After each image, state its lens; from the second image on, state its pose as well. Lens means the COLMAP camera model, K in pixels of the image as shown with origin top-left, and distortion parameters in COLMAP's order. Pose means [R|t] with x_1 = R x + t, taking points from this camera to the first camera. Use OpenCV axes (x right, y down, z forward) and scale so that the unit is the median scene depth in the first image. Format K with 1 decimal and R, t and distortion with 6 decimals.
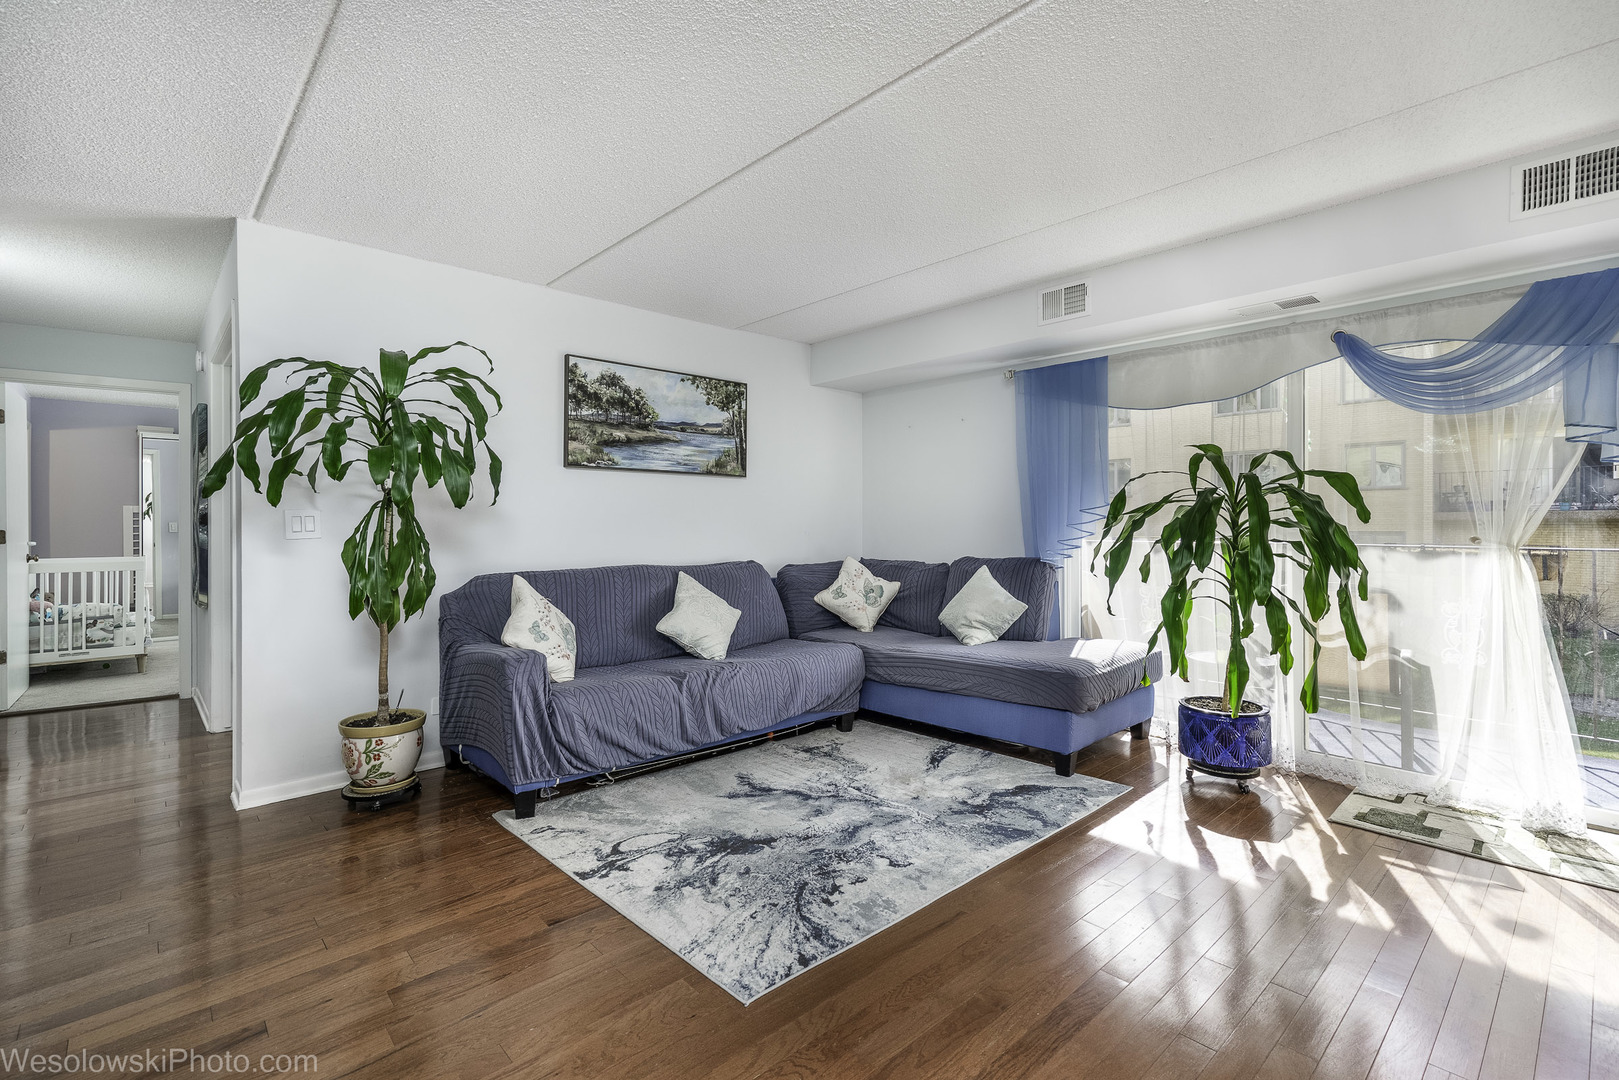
lens RADIAL K [[735.3, 0, 805.1], [0, 735.3, 524.0], [0, 0, 1]] dist [-0.003037, 0.008707]
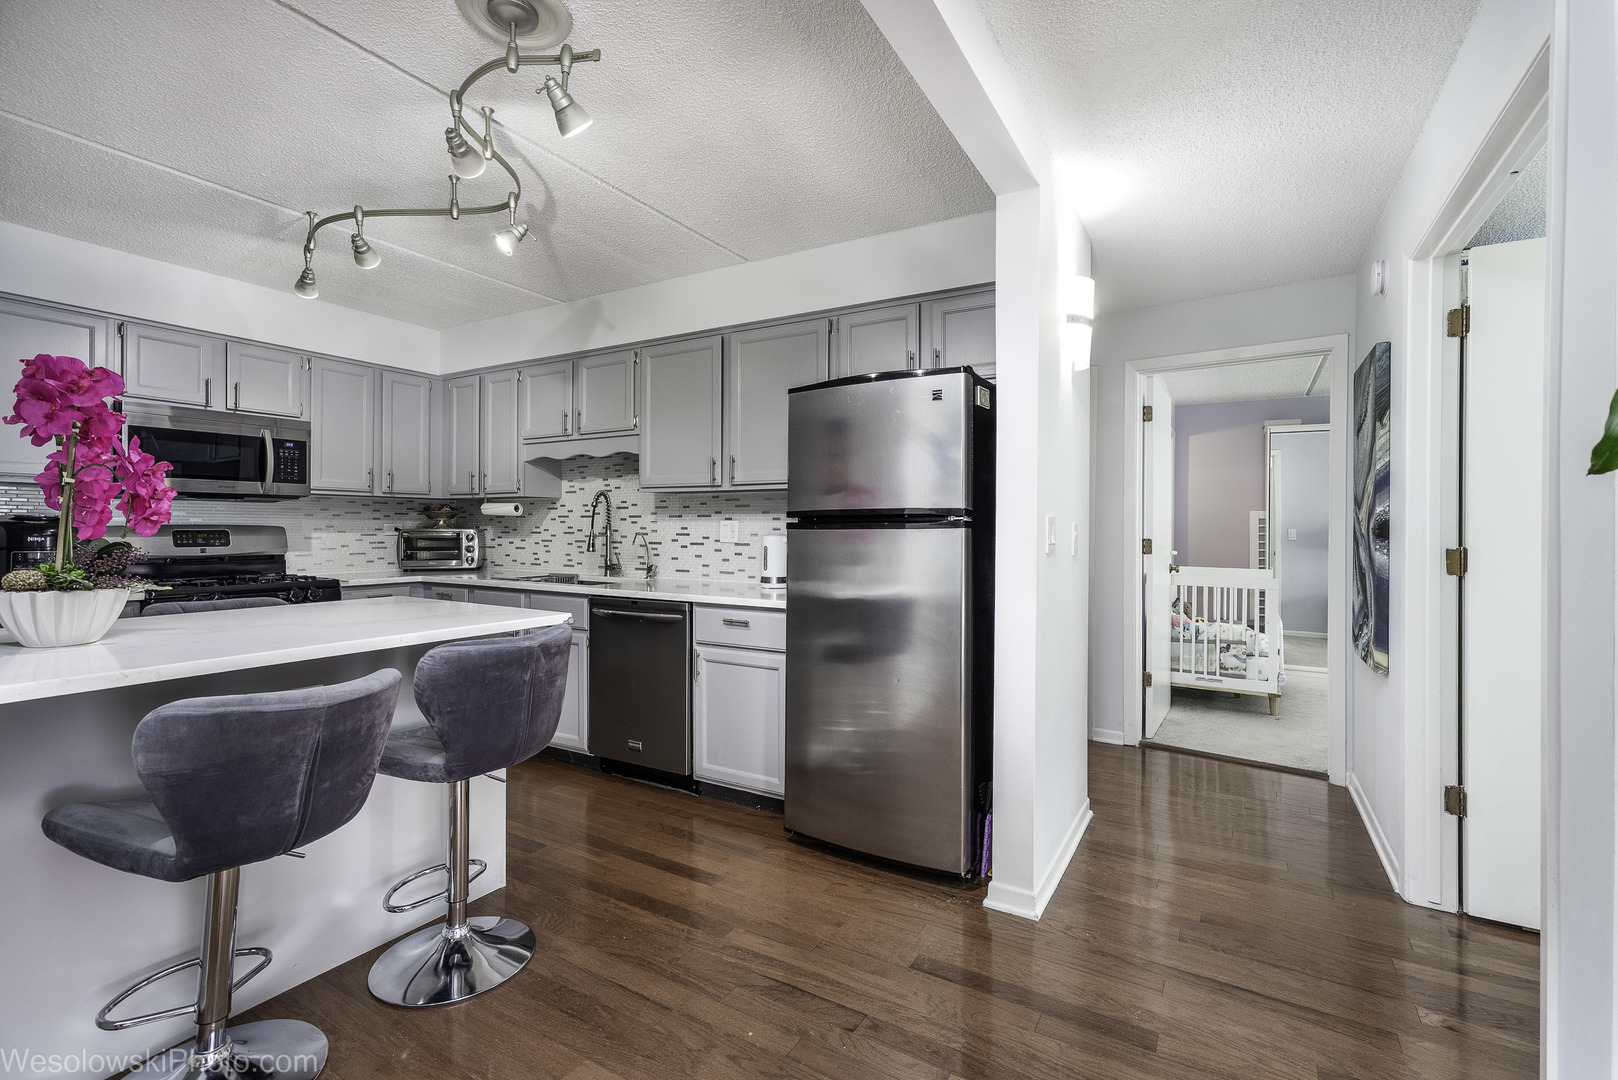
lens RADIAL K [[734.9, 0, 803.1], [0, 734.9, 524.1], [0, 0, 1]] dist [-0.003037, 0.008707]
pose [[0.288989, 0.002365, -0.957330, -0.492569], [-0.007580, 0.999971, 0.000182, -0.010278], [0.957302, 0.007204, 0.288999, 0.479862]]
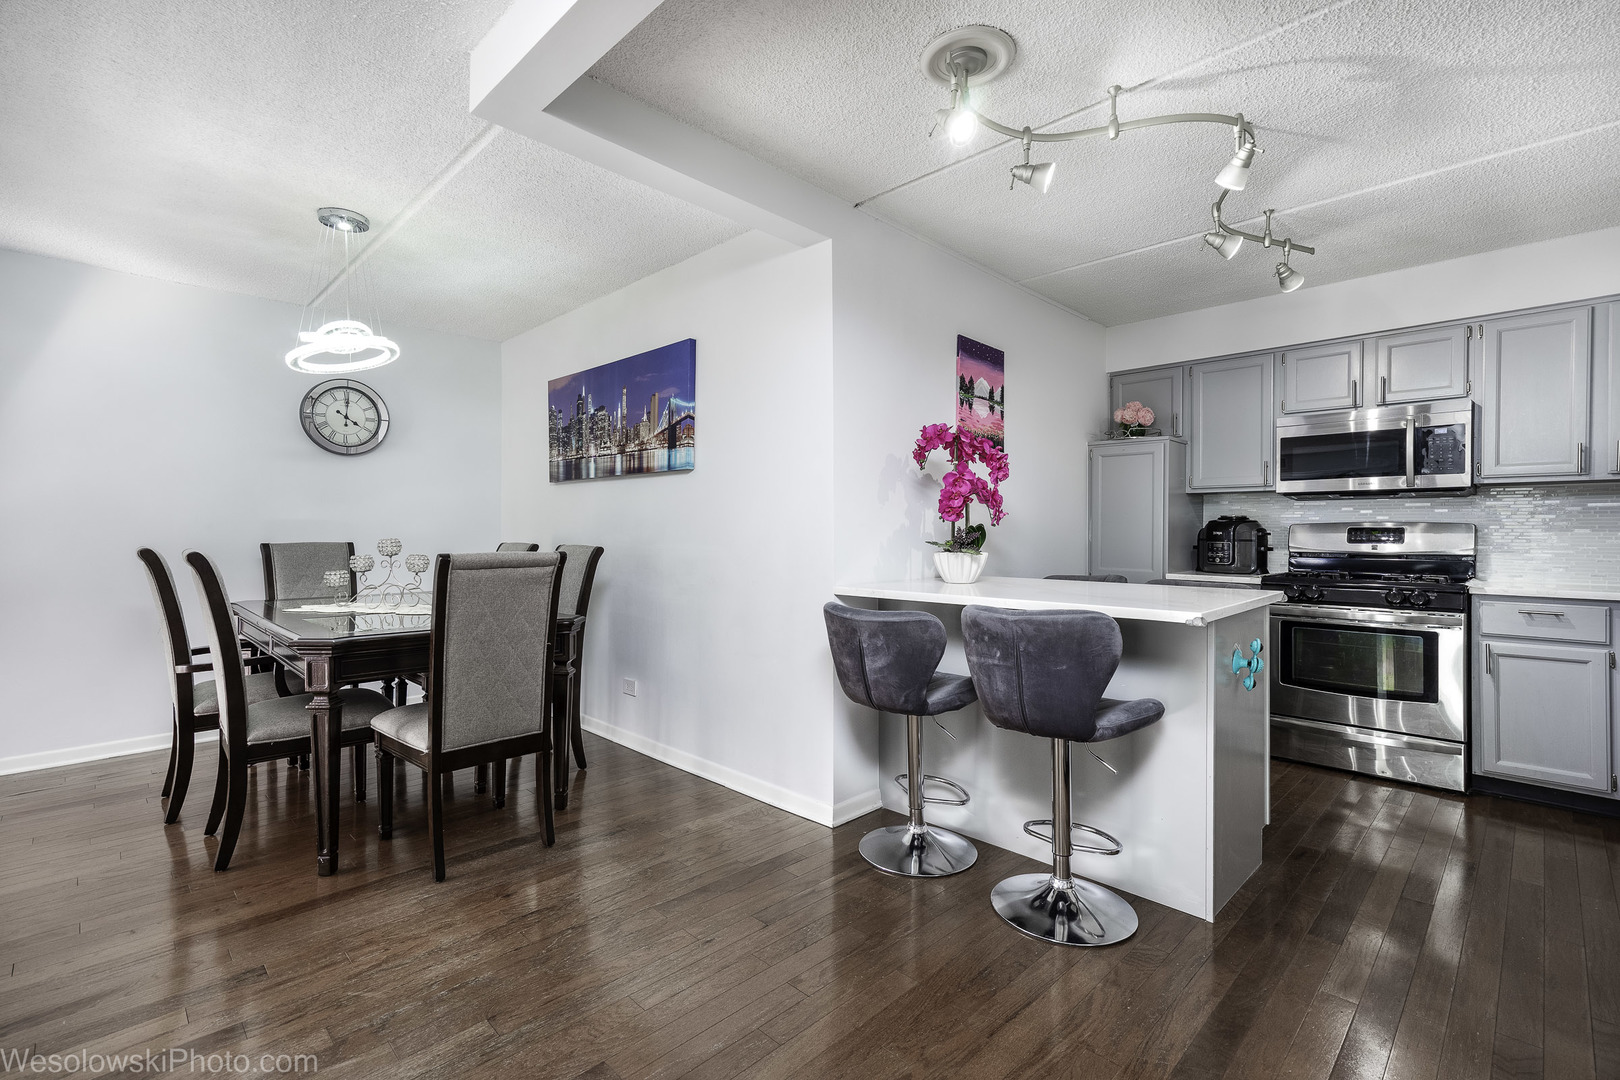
lens RADIAL K [[735.8, 0, 811.1], [0, 735.8, 538.3], [0, 0, 1]] dist [-0.003037, 0.008707]
pose [[-0.998974, 0.000051, -0.045281, -0.897551], [-0.000255, 0.999977, 0.006761, 0.016133], [0.045280, 0.006766, -0.998951, 1.036458]]
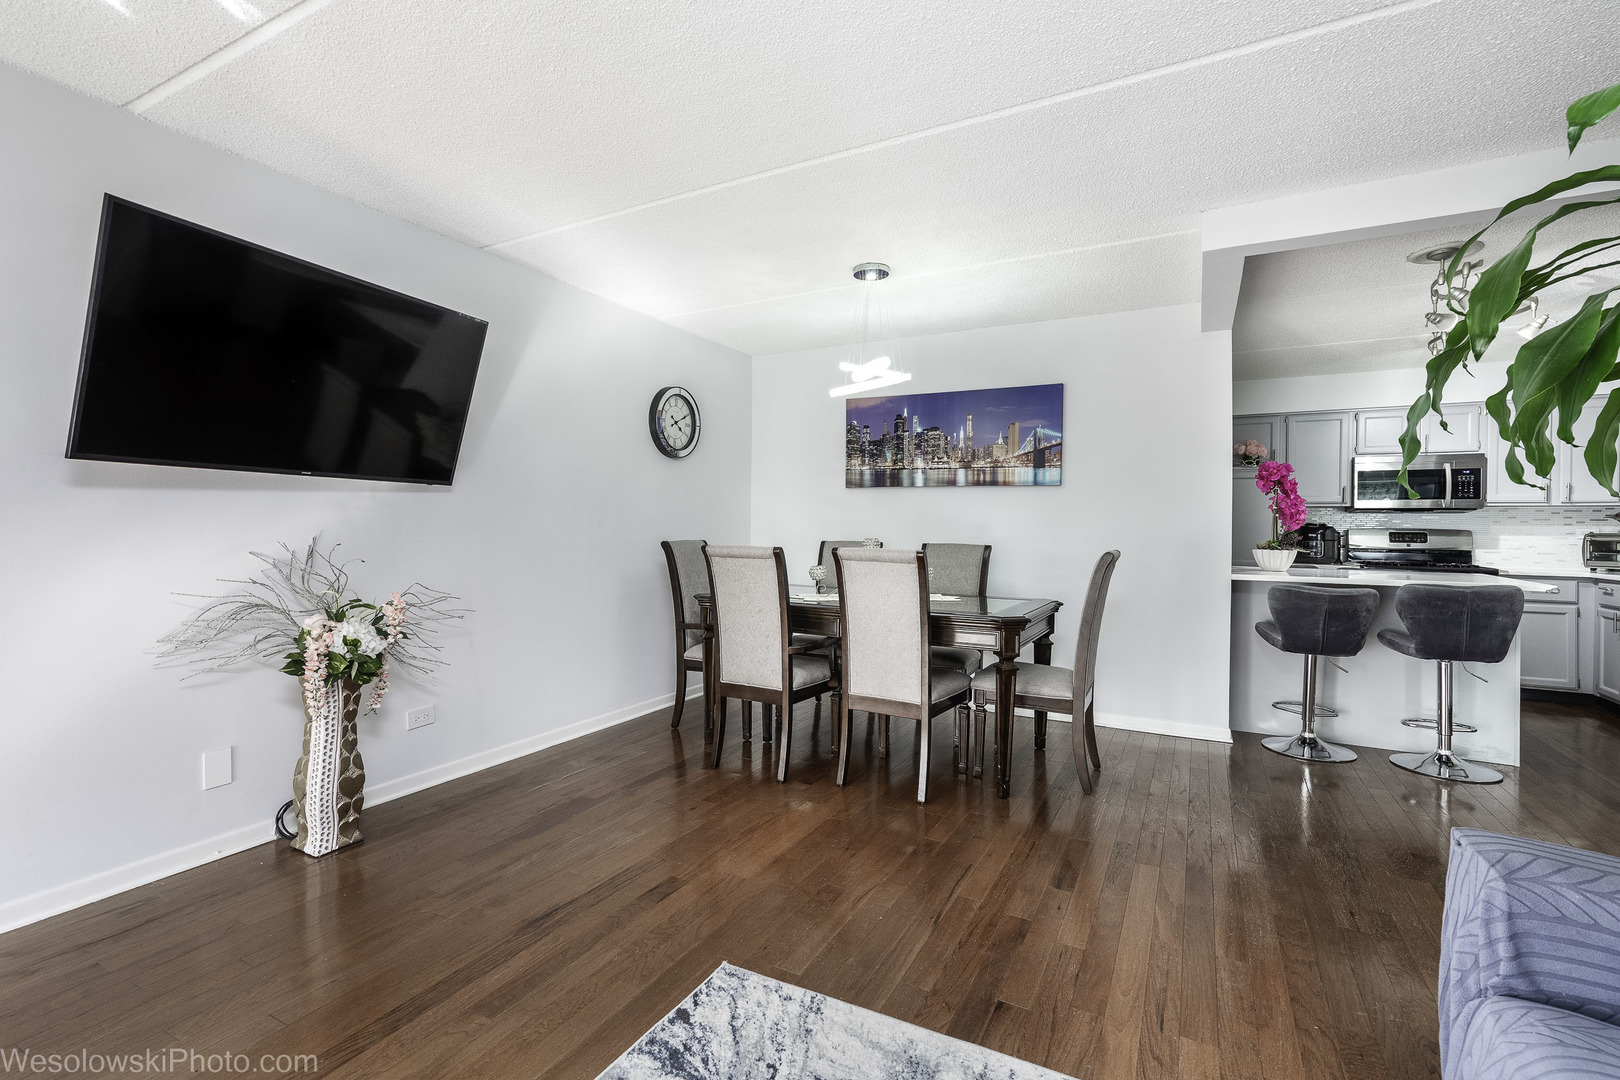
lens RADIAL K [[735.8, 0, 811.5], [0, 735.8, 530.1], [0, 0, 1]] dist [-0.003037, 0.008707]
pose [[-0.940609, -0.005992, -0.339438, 0.090506], [-0.008324, 0.999951, 0.005416, 0.003602], [0.339389, 0.007920, -0.940613, 1.088665]]
